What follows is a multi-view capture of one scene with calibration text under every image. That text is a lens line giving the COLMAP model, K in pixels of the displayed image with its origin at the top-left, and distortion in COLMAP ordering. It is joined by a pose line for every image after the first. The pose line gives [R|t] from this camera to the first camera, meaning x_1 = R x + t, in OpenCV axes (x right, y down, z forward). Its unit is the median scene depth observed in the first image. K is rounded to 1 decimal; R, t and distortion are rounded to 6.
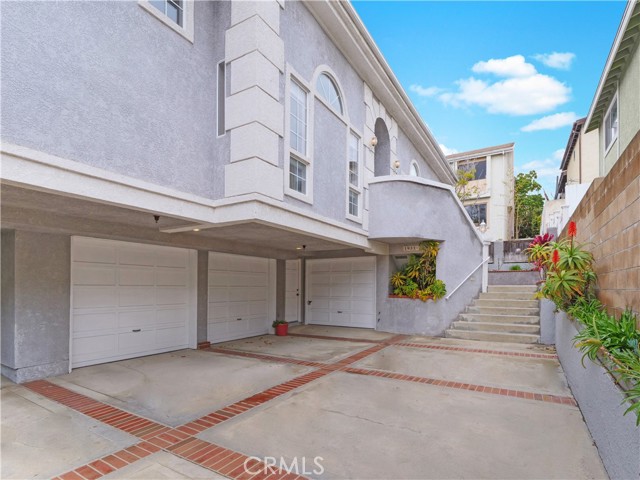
lens RADIAL K [[339.8, 0, 316.1], [0, 339.8, 284.7], [0, 0, 1]] dist [0.012211, -0.001476]
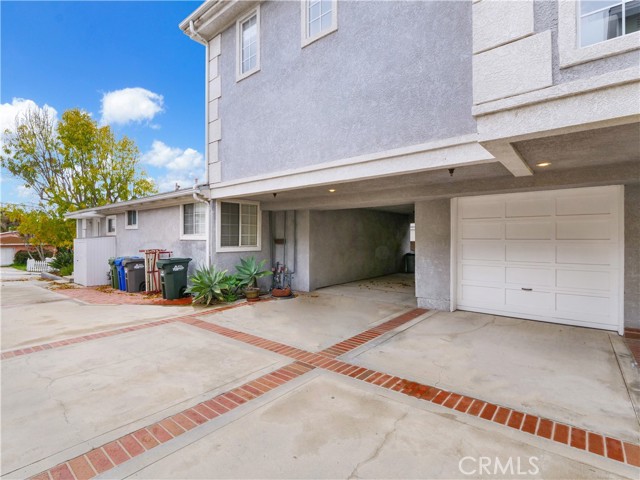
lens RADIAL K [[312.5, 0, 317.6], [0, 312.5, 237.8], [0, 0, 1]] dist [-0.011984, 0.001128]
pose [[-0.133599, -0.004047, -0.991027, 0.294270], [0.010597, 0.999929, -0.005512, -0.002650], [0.990979, -0.011238, -0.133546, 0.463274]]
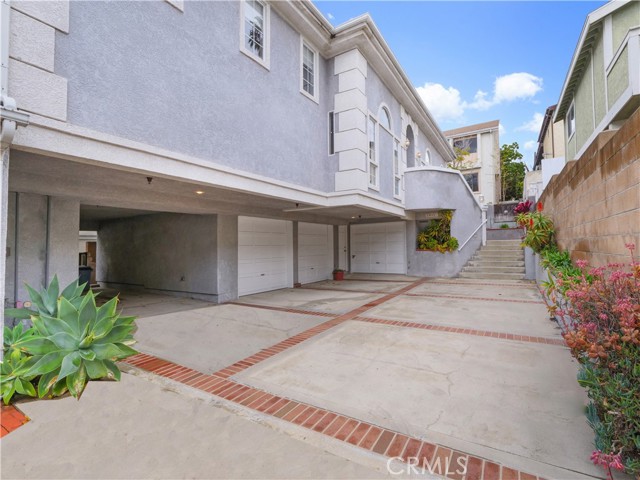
lens RADIAL K [[312.5, 0, 316.7], [0, 312.5, 243.1], [0, 0, 1]] dist [-0.011984, 0.001128]
pose [[0.999648, -0.025035, -0.008786, -0.231188], [0.024994, 0.999677, -0.004680, 0.002595], [0.008901, 0.004458, 0.999950, -0.356920]]
